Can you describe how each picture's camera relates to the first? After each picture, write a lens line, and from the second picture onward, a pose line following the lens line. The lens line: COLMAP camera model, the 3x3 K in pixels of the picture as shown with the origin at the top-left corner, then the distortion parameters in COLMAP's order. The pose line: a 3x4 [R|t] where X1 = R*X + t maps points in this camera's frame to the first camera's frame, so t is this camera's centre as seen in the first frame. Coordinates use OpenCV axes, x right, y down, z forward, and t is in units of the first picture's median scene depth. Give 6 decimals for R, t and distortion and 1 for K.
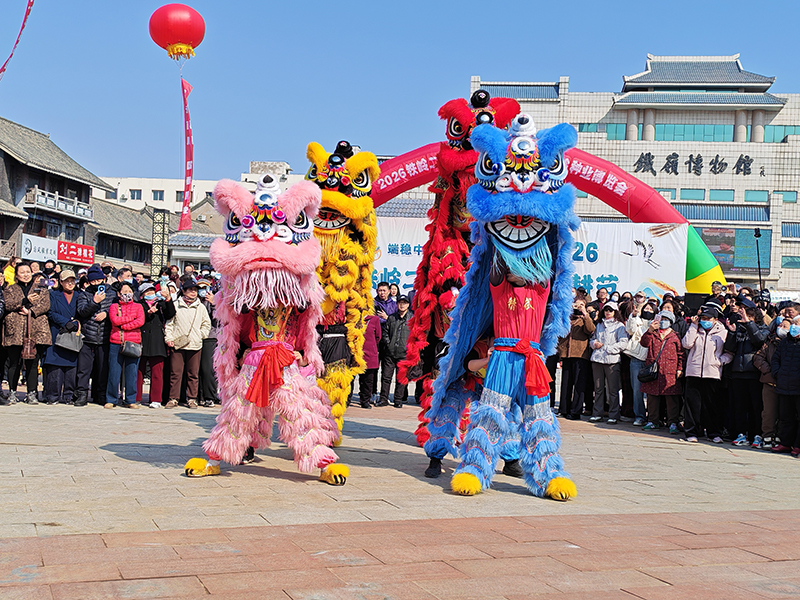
lens RADIAL K [[959.5, 0, 396.1], [0, 959.5, 298.5], [0, 0, 1]] dist [0.041421, 0.000000]
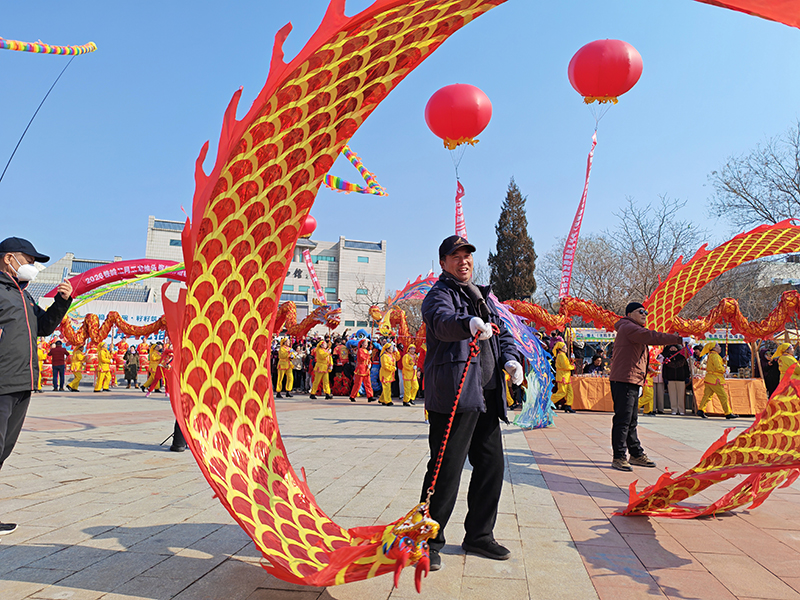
lens RADIAL K [[541.0, 0, 409.4], [0, 541.0, 298.9], [0, 0, 1]] dist [0.044866, -0.029936]
pose [[0.869068, 0.023413, 0.494138, 0.001430], [0.013629, 0.997367, -0.071226, -0.000313], [-0.494504, 0.068635, 0.866461, -0.116176]]
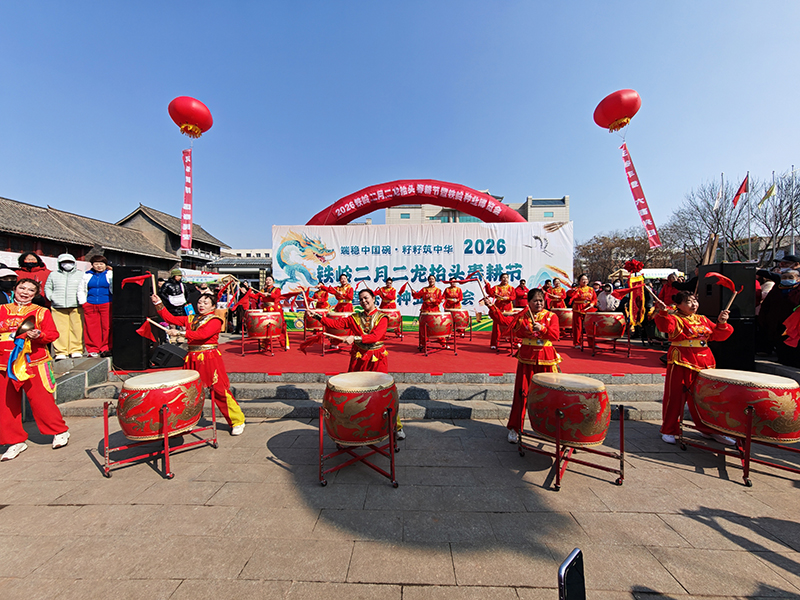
lens RADIAL K [[305.2, 0, 407.6], [0, 305.2, 304.7], [0, 0, 1]] dist [-0.001748, -0.000294]
pose [[0.987817, -0.056104, 0.145155, 0.006980], [0.048637, 0.997329, 0.054496, 0.000608], [-0.147825, -0.046772, 0.987907, 0.257912]]
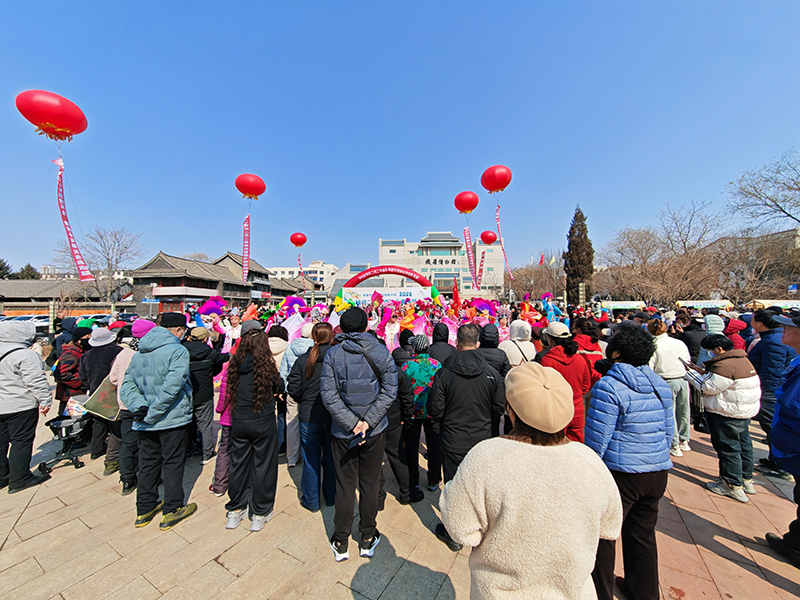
lens RADIAL K [[305.2, 0, 407.1], [0, 305.2, 305.8], [0, 0, 1]] dist [-0.001748, -0.000294]
pose [[0.985907, -0.057126, 0.157237, -0.013982], [0.052941, 0.998126, 0.030680, -0.016081], [-0.158695, -0.021923, 0.987084, -0.159989]]
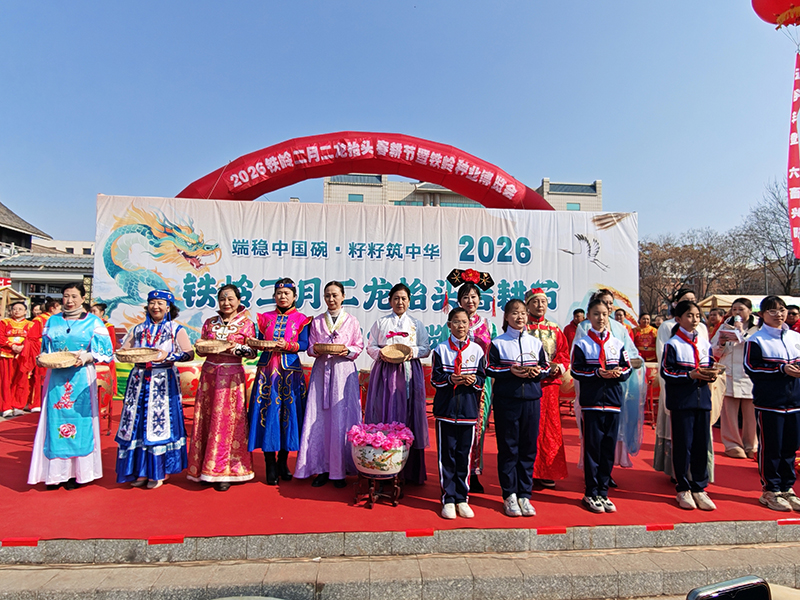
lens RADIAL K [[475.8, 0, 416.2], [0, 475.8, 311.4], [0, 0, 1]] dist [-0.002160, -0.004988]
pose [[0.962933, -0.028333, 0.268248, 0.010885], [0.028414, 0.999590, 0.003583, -0.002001], [-0.268239, 0.004172, 0.963343, 0.282872]]
